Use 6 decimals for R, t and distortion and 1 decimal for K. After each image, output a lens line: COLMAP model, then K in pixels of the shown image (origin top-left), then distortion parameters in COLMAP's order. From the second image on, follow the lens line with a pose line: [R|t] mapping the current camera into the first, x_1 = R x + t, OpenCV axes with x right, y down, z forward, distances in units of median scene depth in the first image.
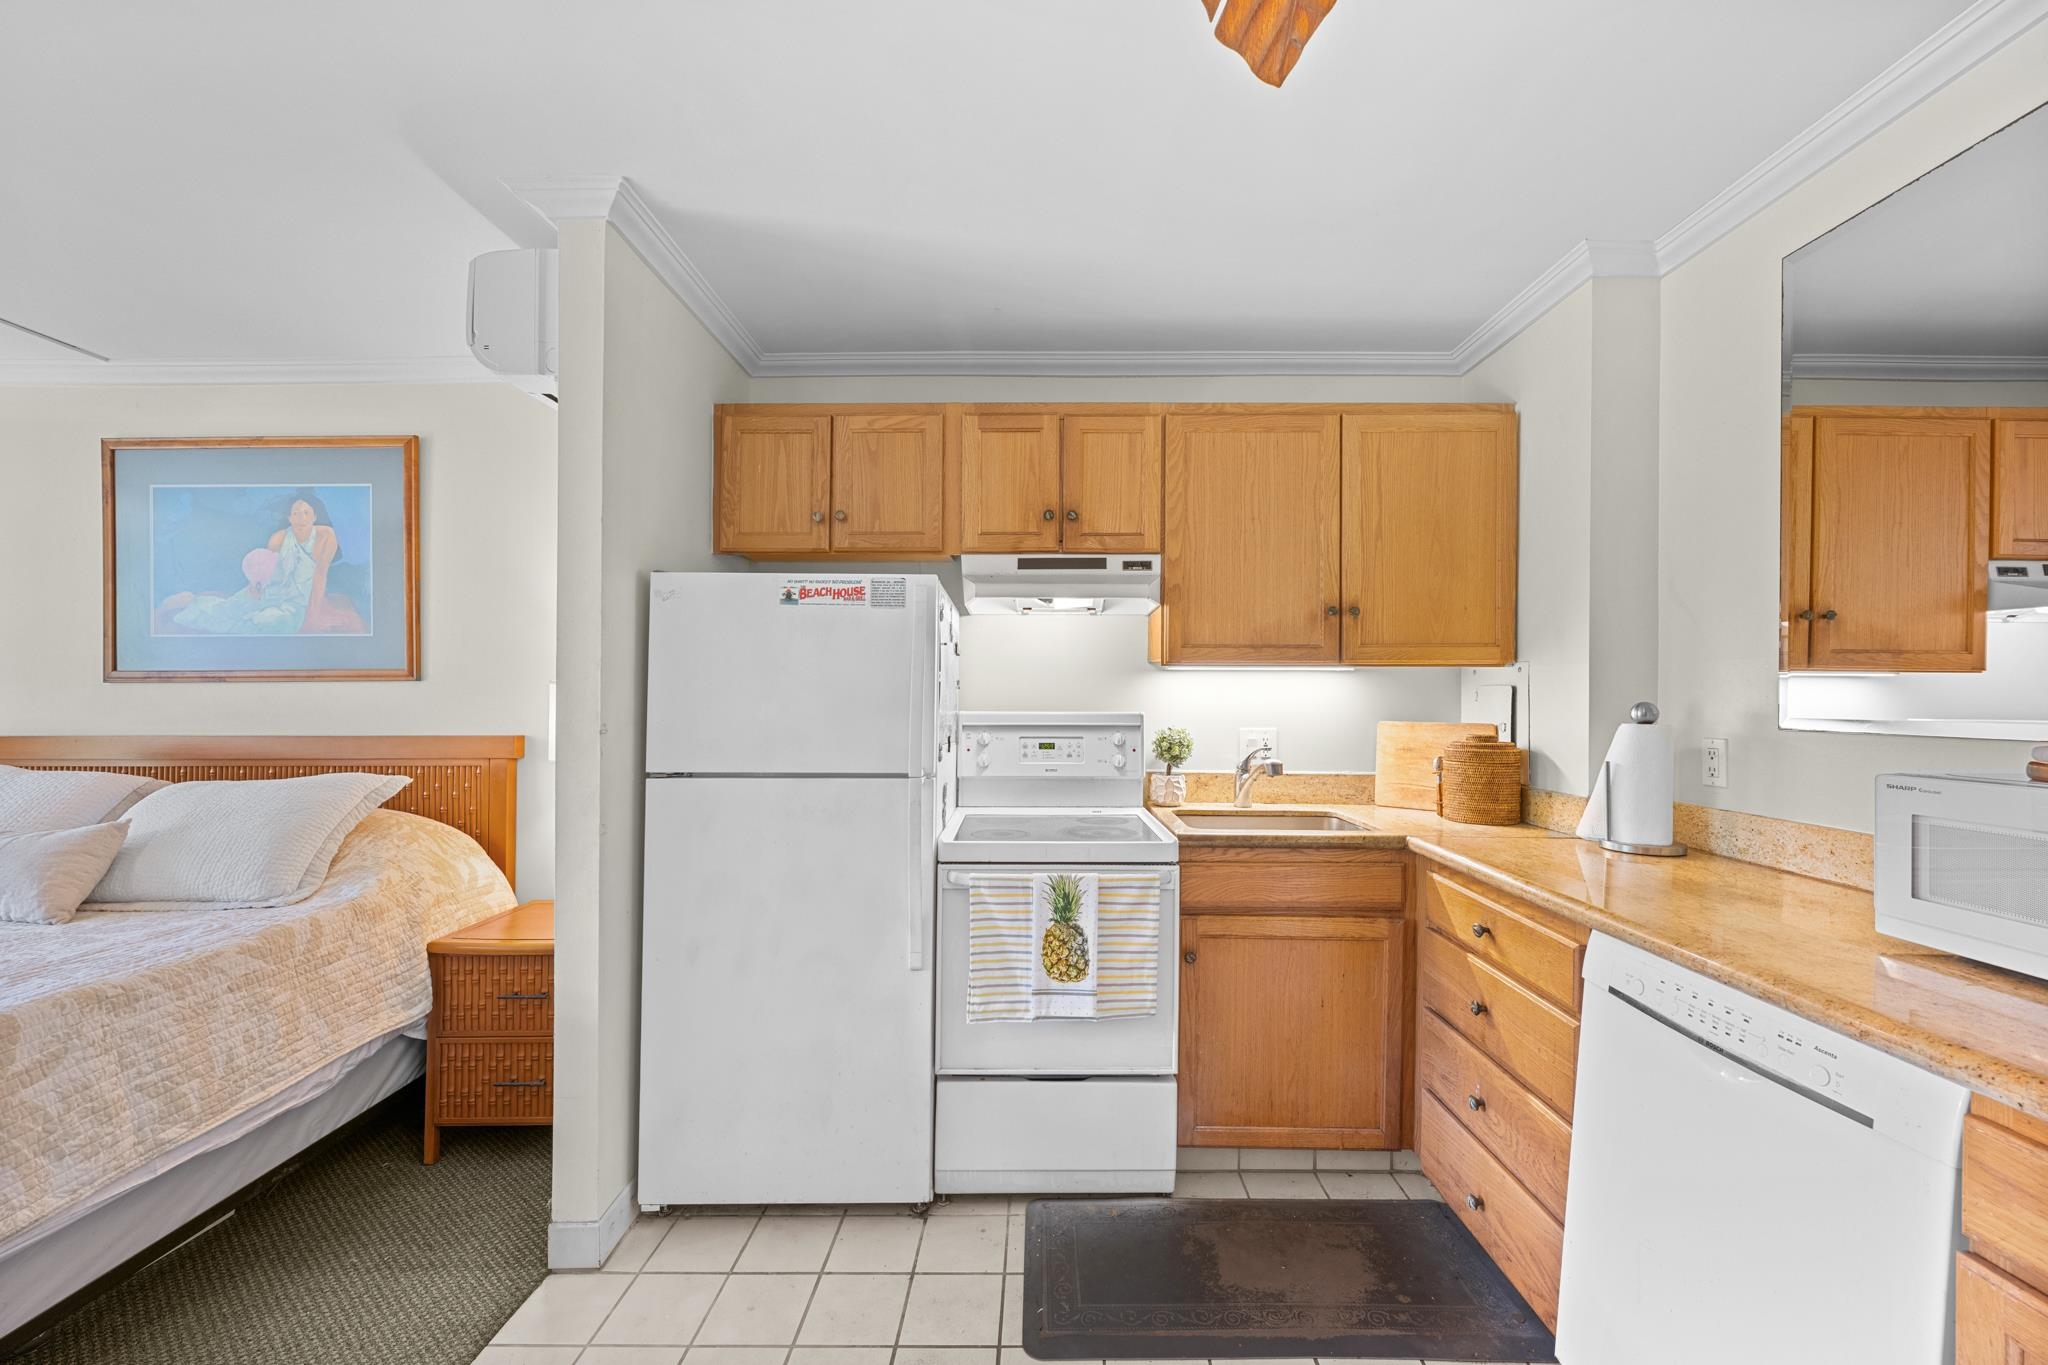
lens RADIAL K [[840.3, 0, 1060.9], [0, 840.3, 694.7], [0, 0, 1]] dist [0.001497, -0.000059]
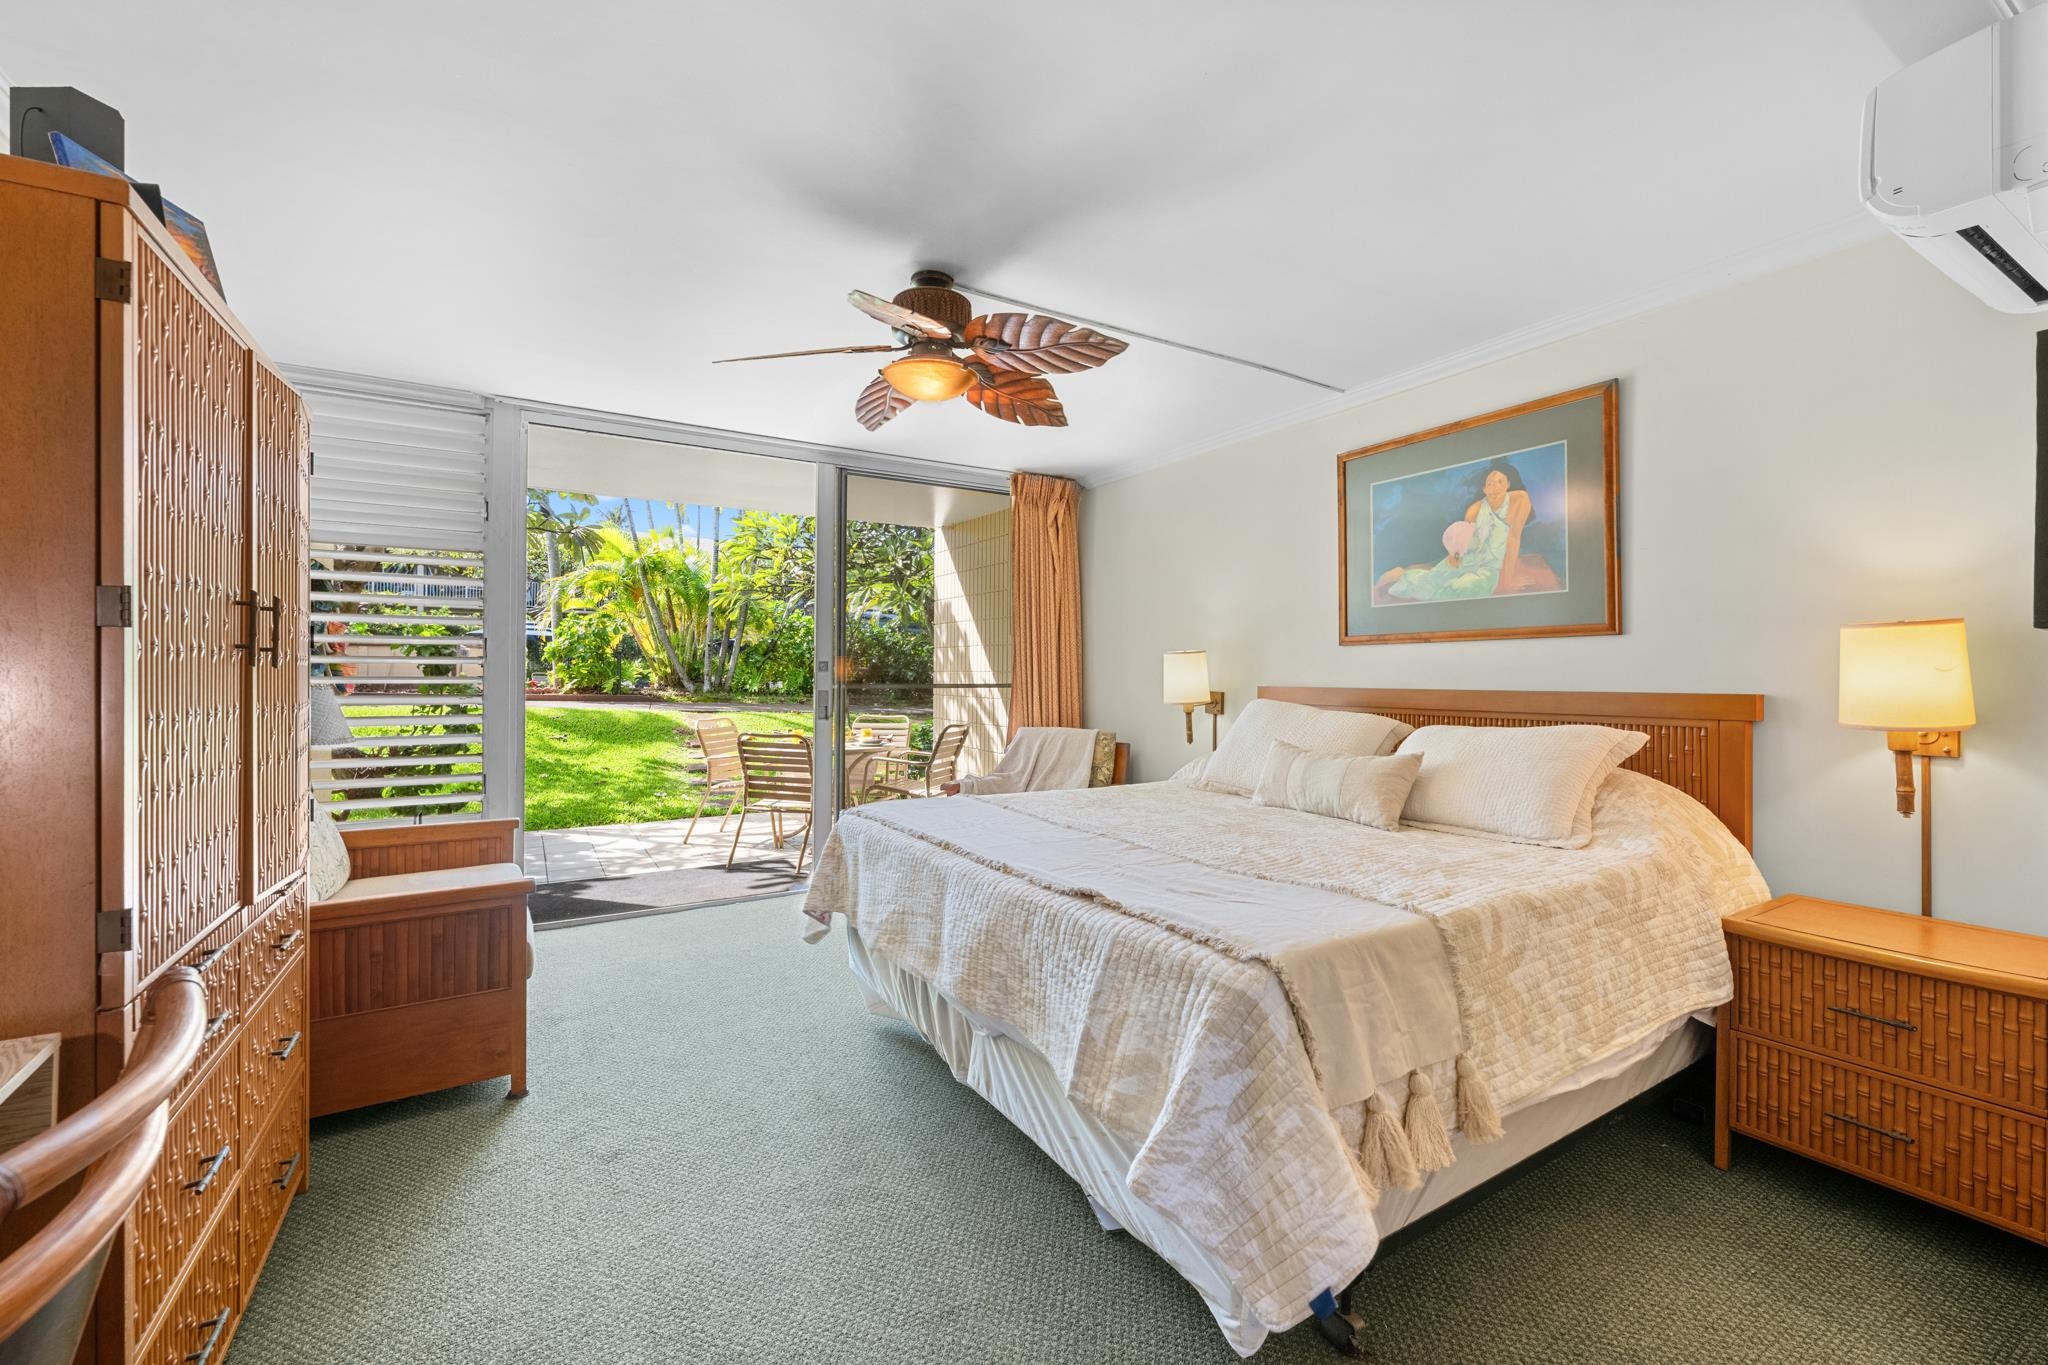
lens RADIAL K [[853.0, 0, 997.6], [0, 853.0, 671.9], [0, 0, 1]] dist [0.002106, 0.000058]
pose [[0.493023, -0.000446, -0.870016, -0.339896], [-0.001827, 0.999997, -0.001548, 0.035714], [0.870014, 0.002353, 0.493021, -0.111872]]
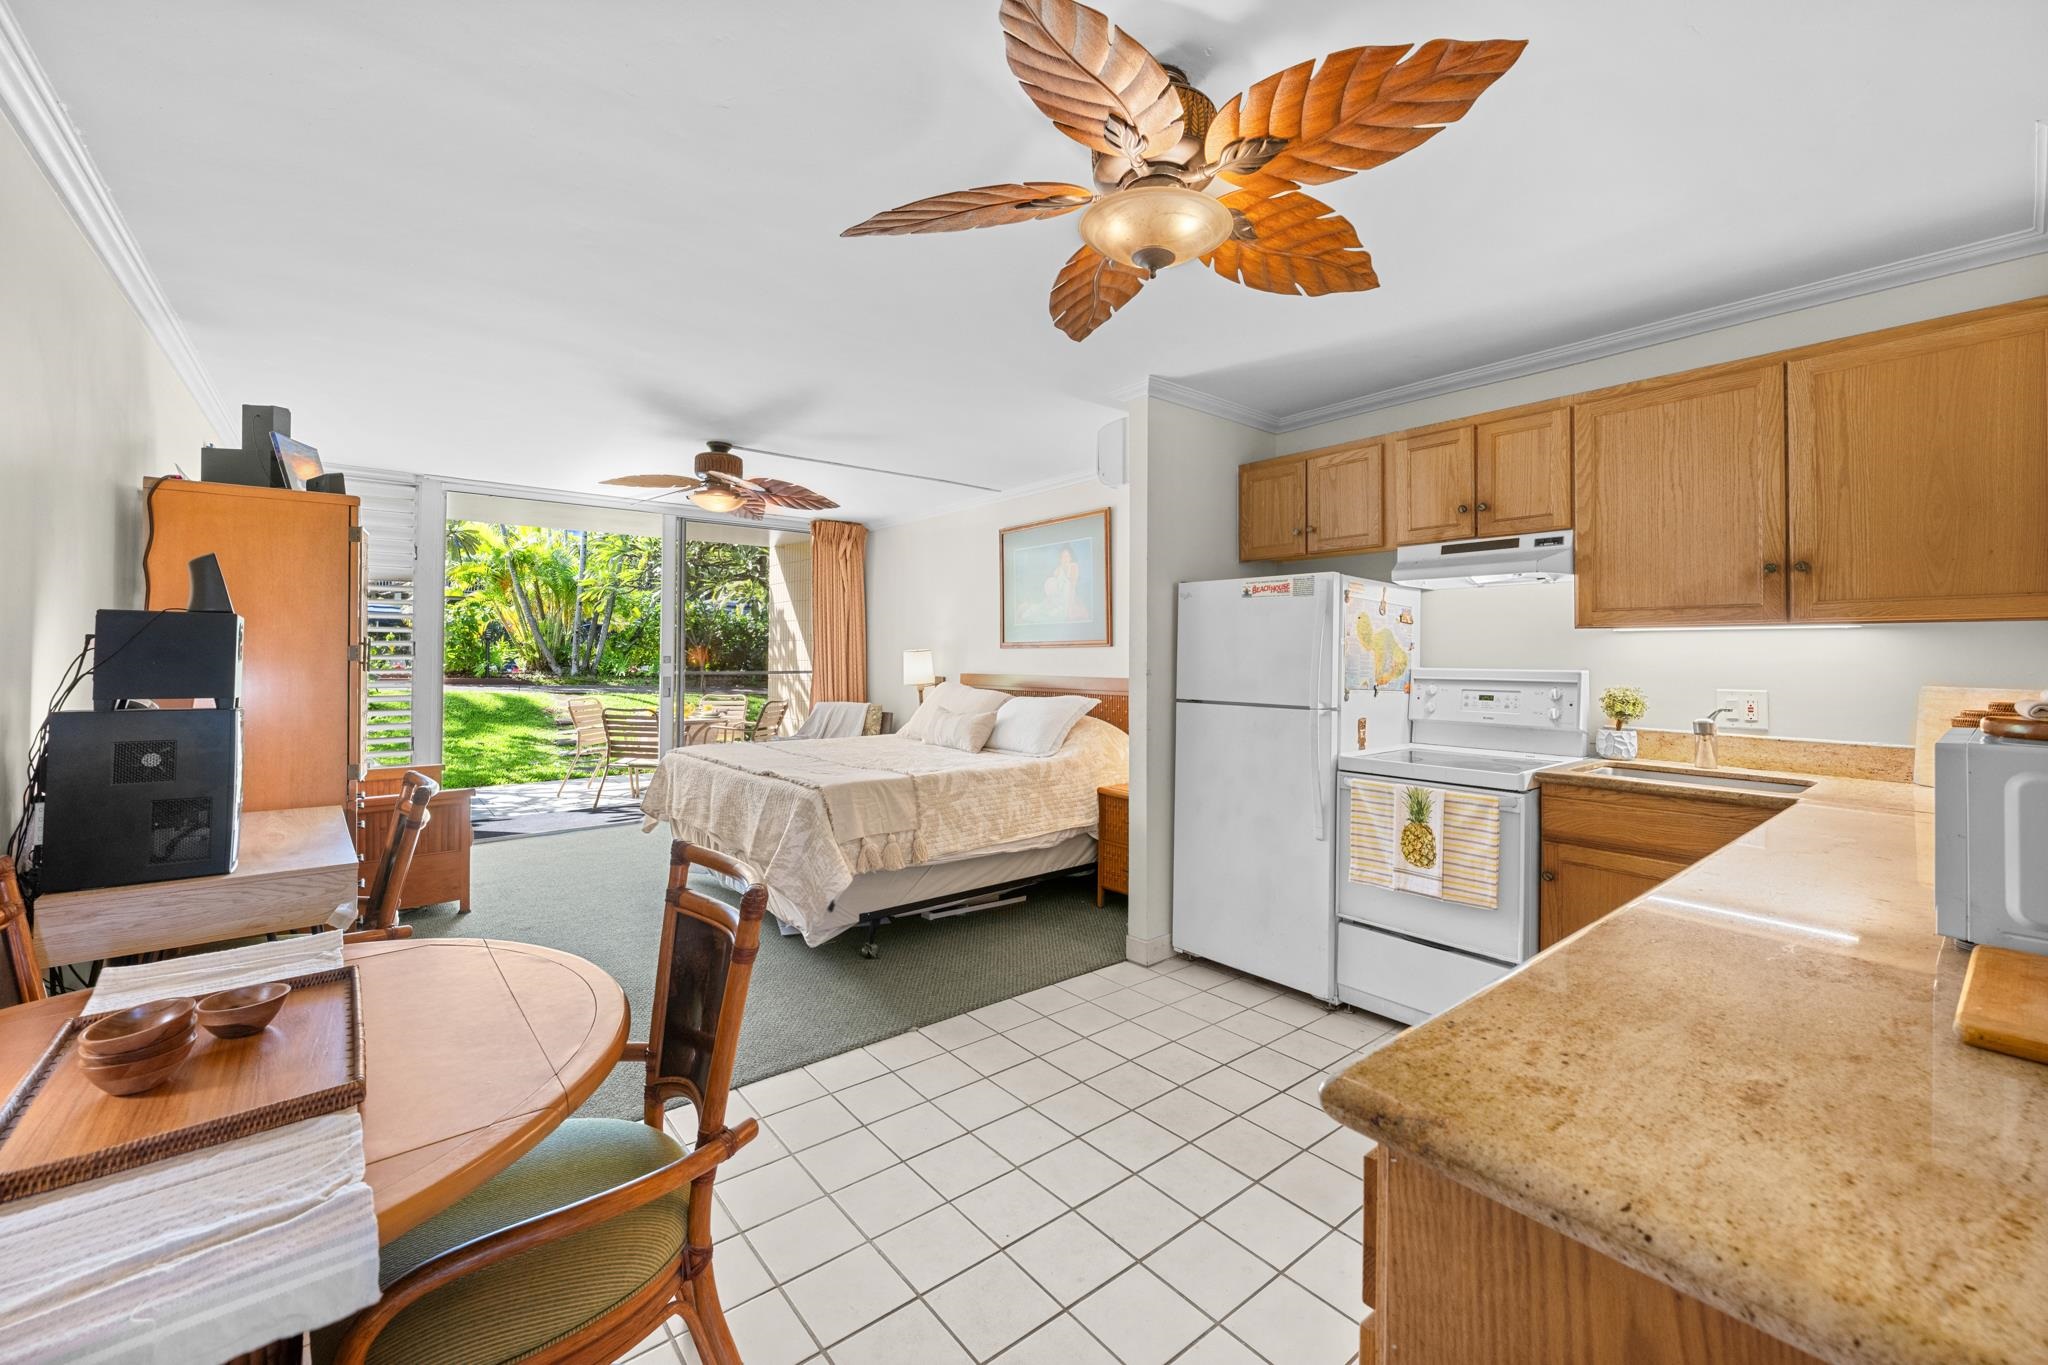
lens RADIAL K [[814.4, 0, 996.3], [0, 814.4, 638.3], [0, 0, 1]] dist [0.001267, 0.000128]
pose [[0.618695, -0.014865, -0.785490, 0.529658], [-0.001964, 0.999789, -0.020468, 0.002387], [0.785629, 0.014206, 0.618535, -0.296241]]
